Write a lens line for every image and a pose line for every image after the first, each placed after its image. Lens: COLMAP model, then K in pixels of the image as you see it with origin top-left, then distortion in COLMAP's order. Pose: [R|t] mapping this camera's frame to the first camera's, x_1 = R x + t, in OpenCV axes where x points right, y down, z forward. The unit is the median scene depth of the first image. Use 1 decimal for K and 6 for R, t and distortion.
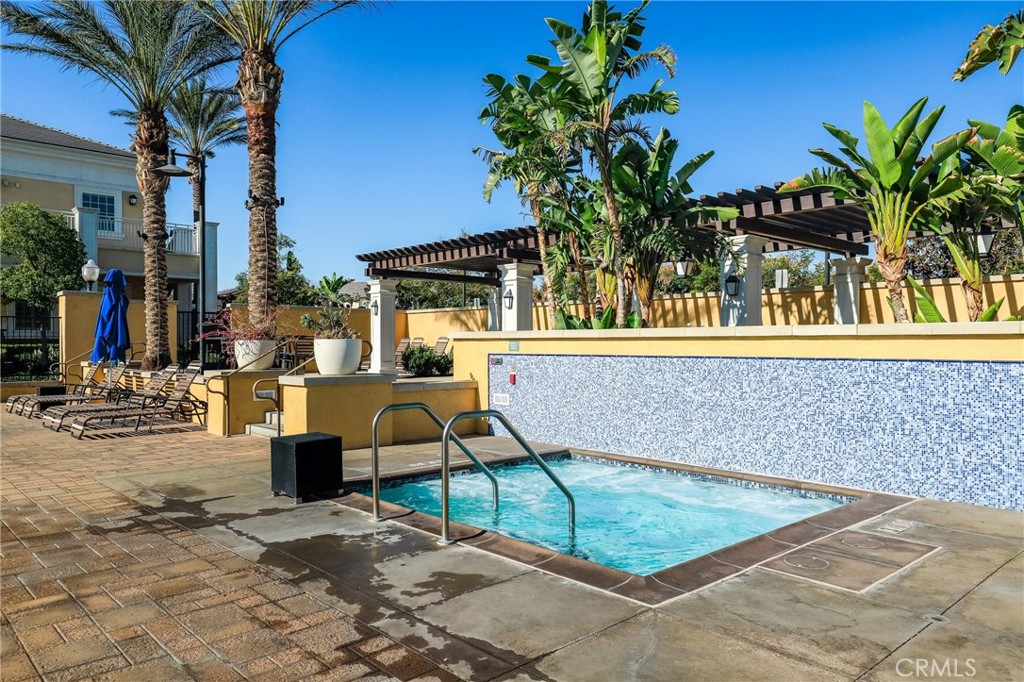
lens RADIAL K [[717.7, 0, 512.4], [0, 717.7, 343.2], [0, 0, 1]] dist [0.011444, 0.000396]
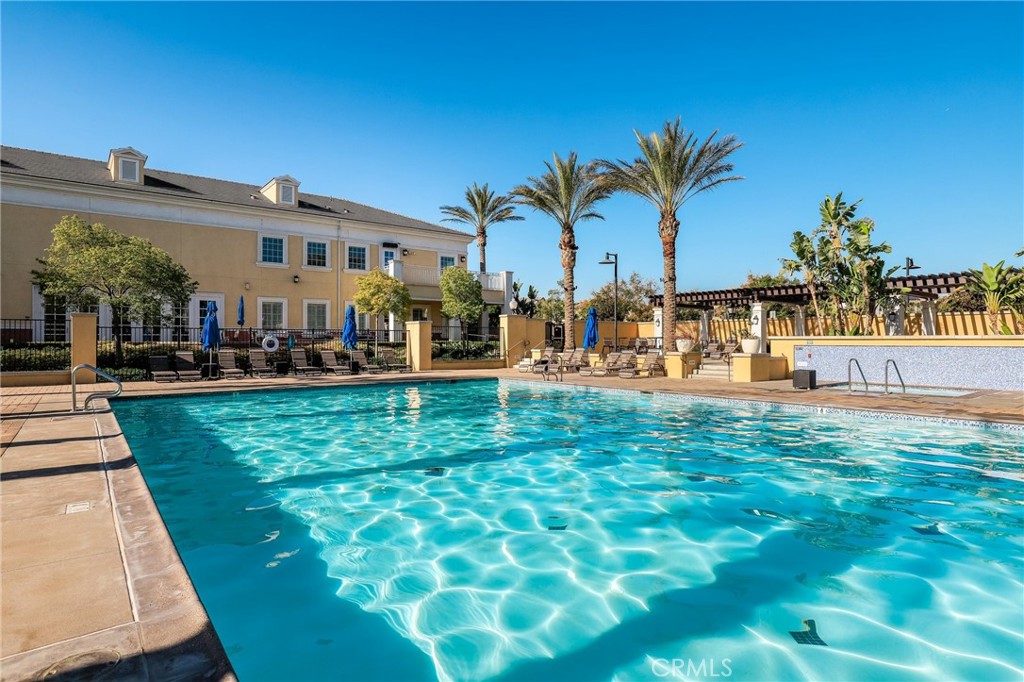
lens RADIAL K [[554.2, 0, 511.8], [0, 554.2, 340.8], [0, 0, 1]] dist [-0.006999, -0.000296]
pose [[0.997420, 0.000916, -0.071787, -0.694506], [-0.000812, 0.999999, 0.001464, -0.002133], [0.071788, -0.001402, 0.997419, -0.764953]]
